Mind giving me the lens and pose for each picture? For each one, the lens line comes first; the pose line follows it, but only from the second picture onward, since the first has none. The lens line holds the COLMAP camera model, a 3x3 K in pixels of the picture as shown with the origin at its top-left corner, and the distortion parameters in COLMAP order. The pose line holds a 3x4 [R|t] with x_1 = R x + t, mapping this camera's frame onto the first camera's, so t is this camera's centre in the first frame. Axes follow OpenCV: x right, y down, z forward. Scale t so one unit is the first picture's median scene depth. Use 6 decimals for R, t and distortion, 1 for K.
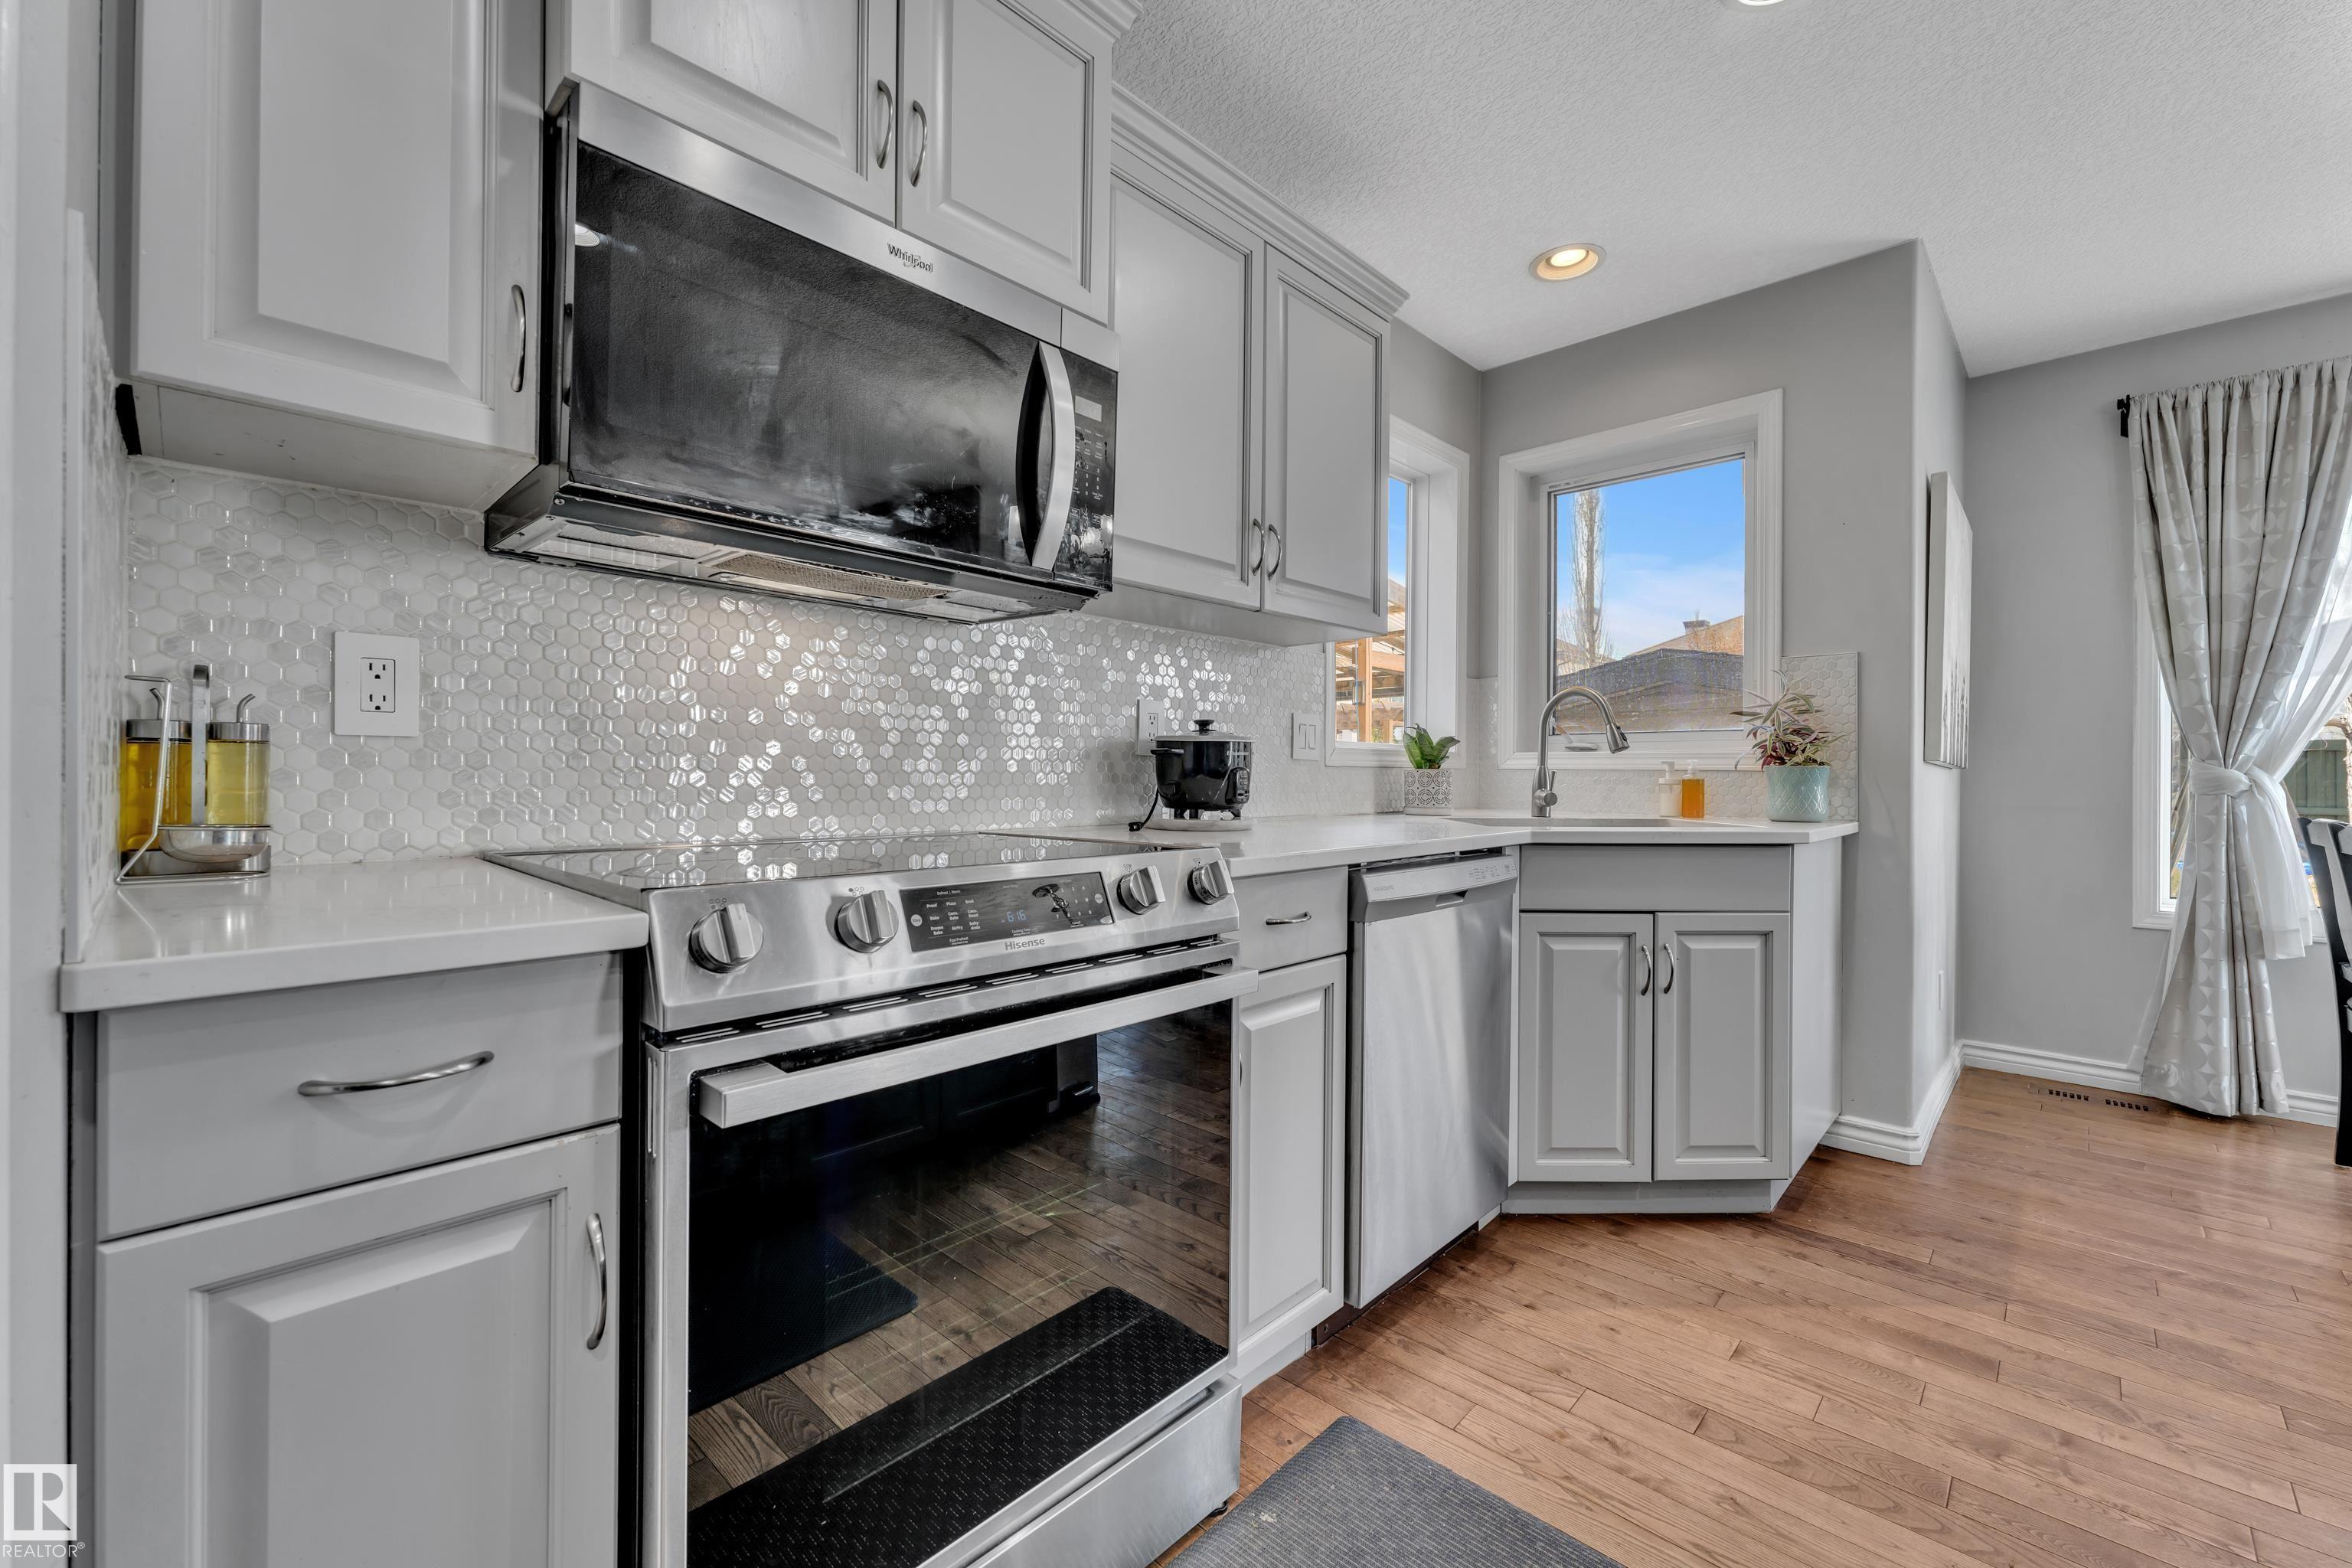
lens RADIAL K [[946.4, 0, 1178.6], [0, 946.4, 779.2], [0, 0, 1]] dist [-0.000984, -0.000080]
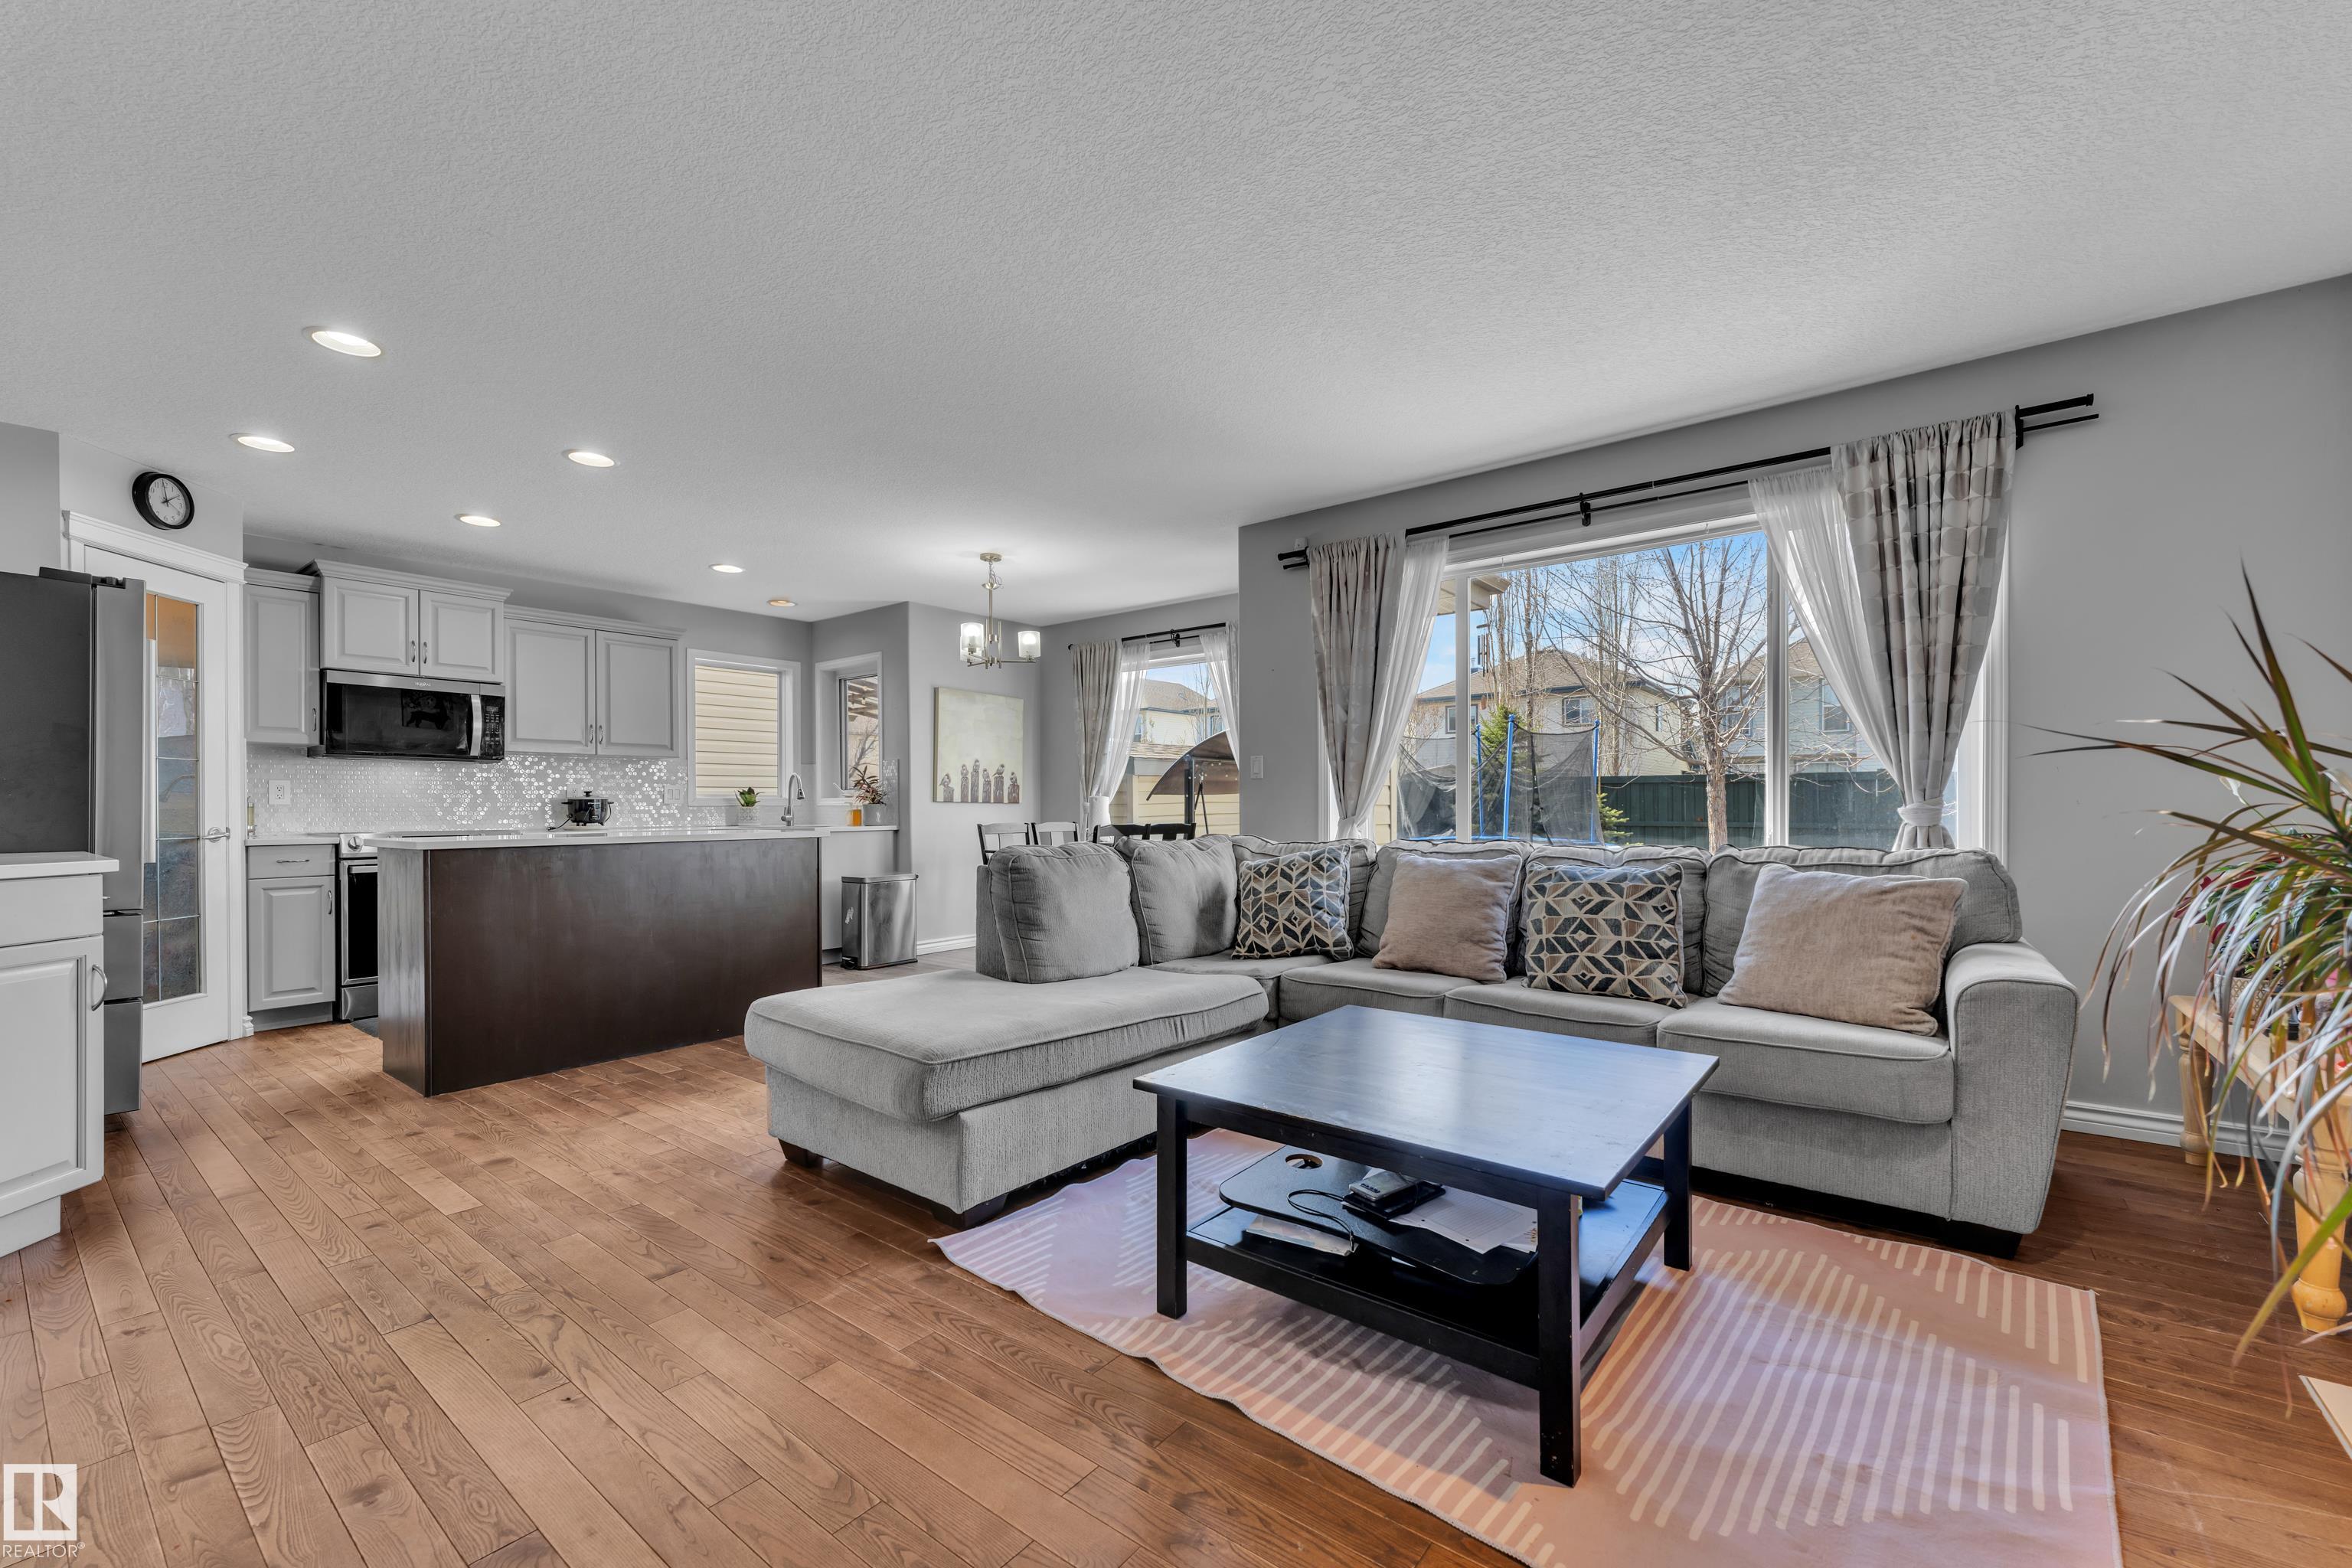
lens RADIAL K [[947.1, 0, 1187.8], [0, 947.1, 809.1], [0, 0, 1]] dist [0.003293, -0.000050]
pose [[0.994355, -0.018640, 0.104455, 2.157141], [0.019144, 0.999809, -0.003827, 0.050993], [-0.104363, 0.005805, 0.994522, -2.868271]]
